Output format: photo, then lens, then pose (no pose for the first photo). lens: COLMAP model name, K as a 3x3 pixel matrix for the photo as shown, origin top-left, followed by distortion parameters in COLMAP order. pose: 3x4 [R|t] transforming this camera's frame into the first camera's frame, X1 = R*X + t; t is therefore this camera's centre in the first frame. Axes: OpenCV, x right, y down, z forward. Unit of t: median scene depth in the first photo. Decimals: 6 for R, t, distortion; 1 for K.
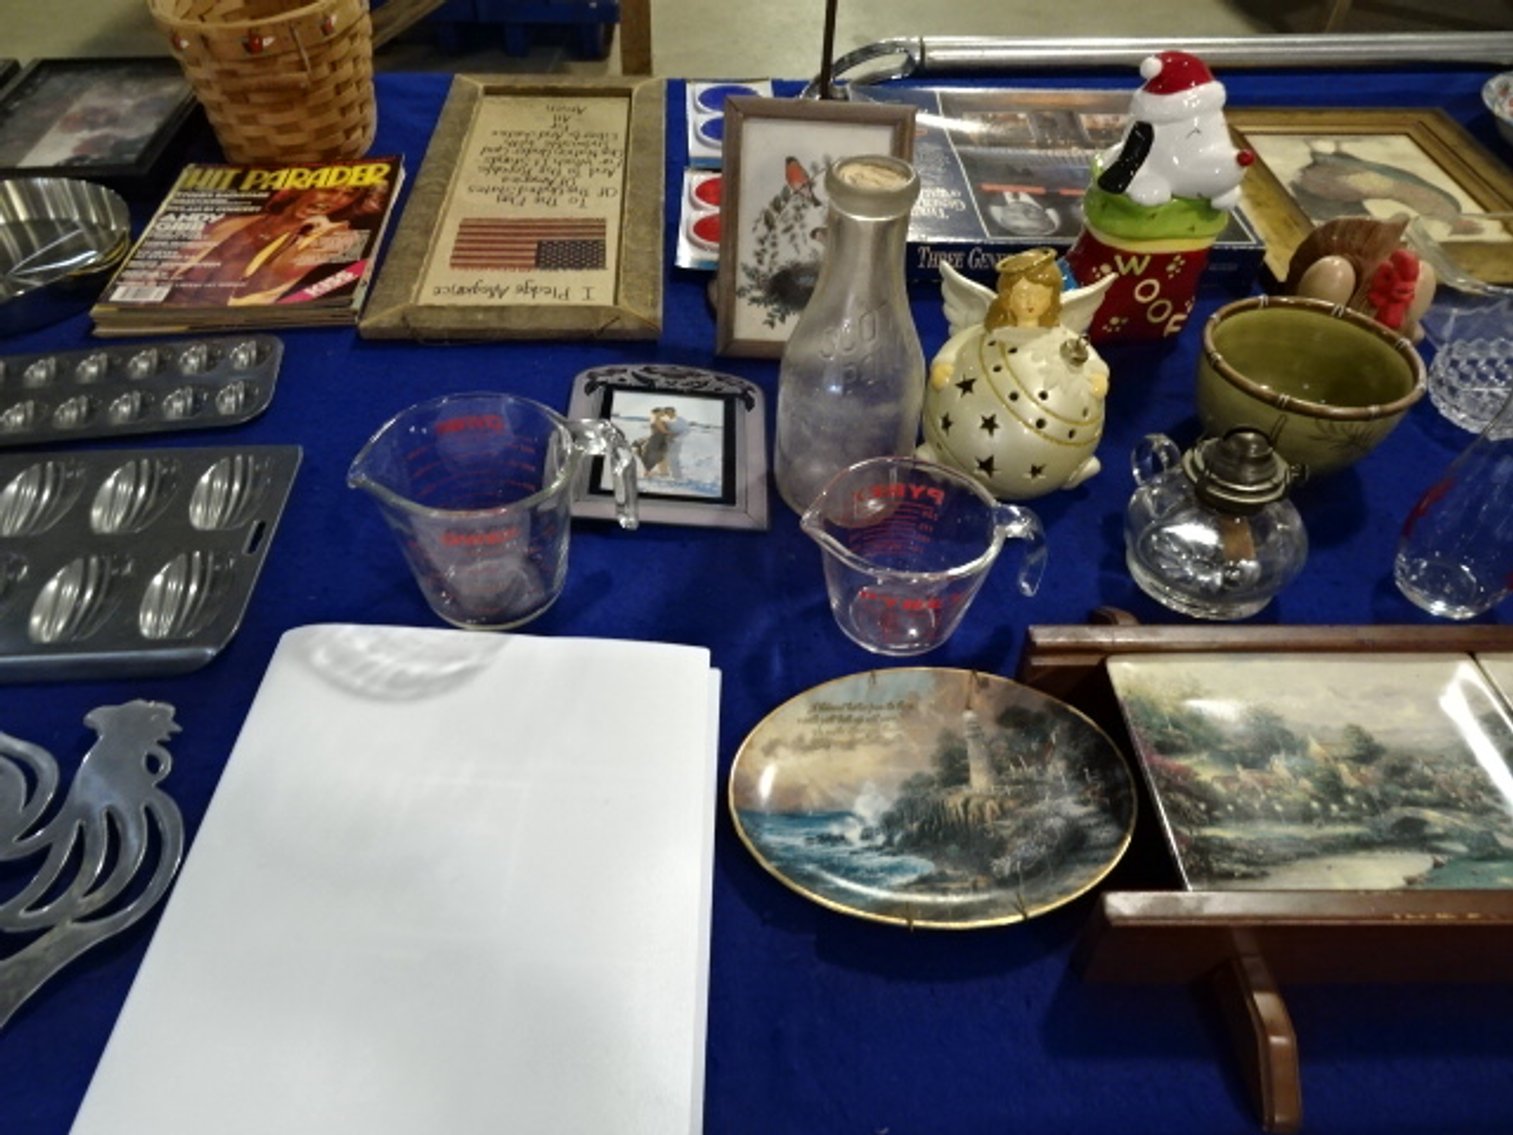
lens RADIAL K [[1065.0, 0, 756.5], [0, 1065.0, 567.5], [0, 0, 1]] dist [0.008560, 0.004709]
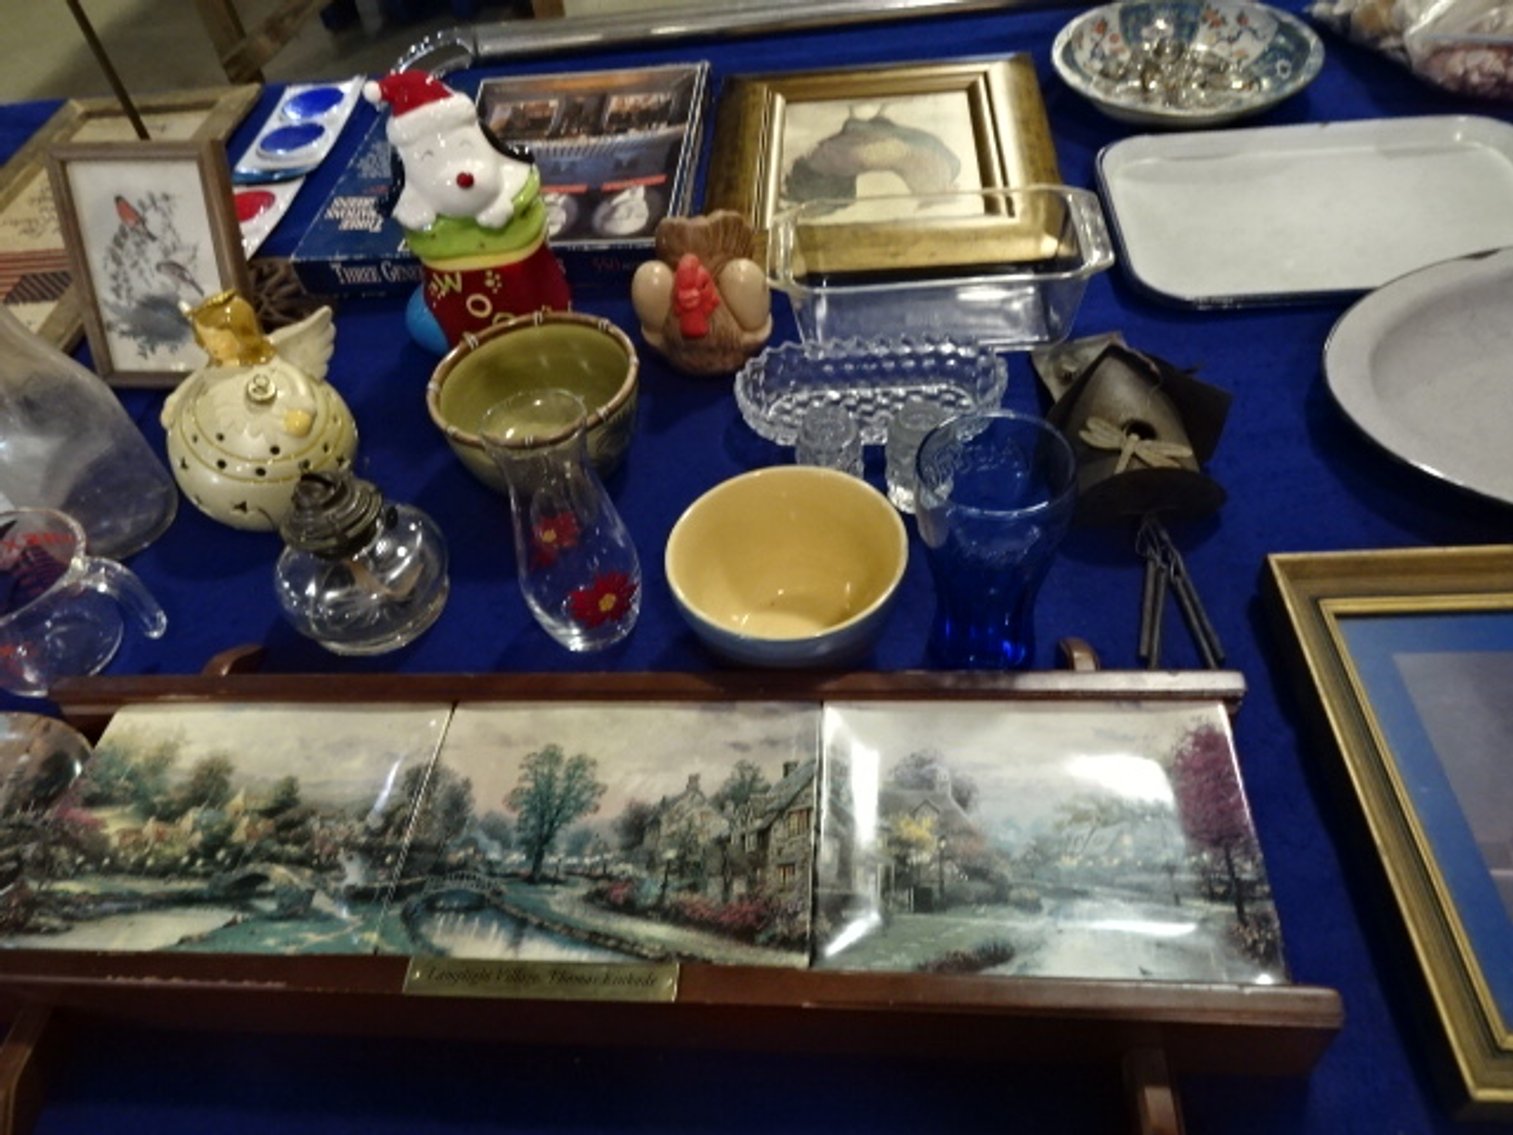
lens RADIAL K [[1065.0, 0, 756.5], [0, 1065.0, 567.5], [0, 0, 1]] dist [0.008560, 0.004709]
pose [[0.988990, -0.015961, -0.147116, 0.929774], [0.025390, 0.997726, 0.062438, -0.086715], [0.145785, -0.065486, 0.987147, 0.047668]]
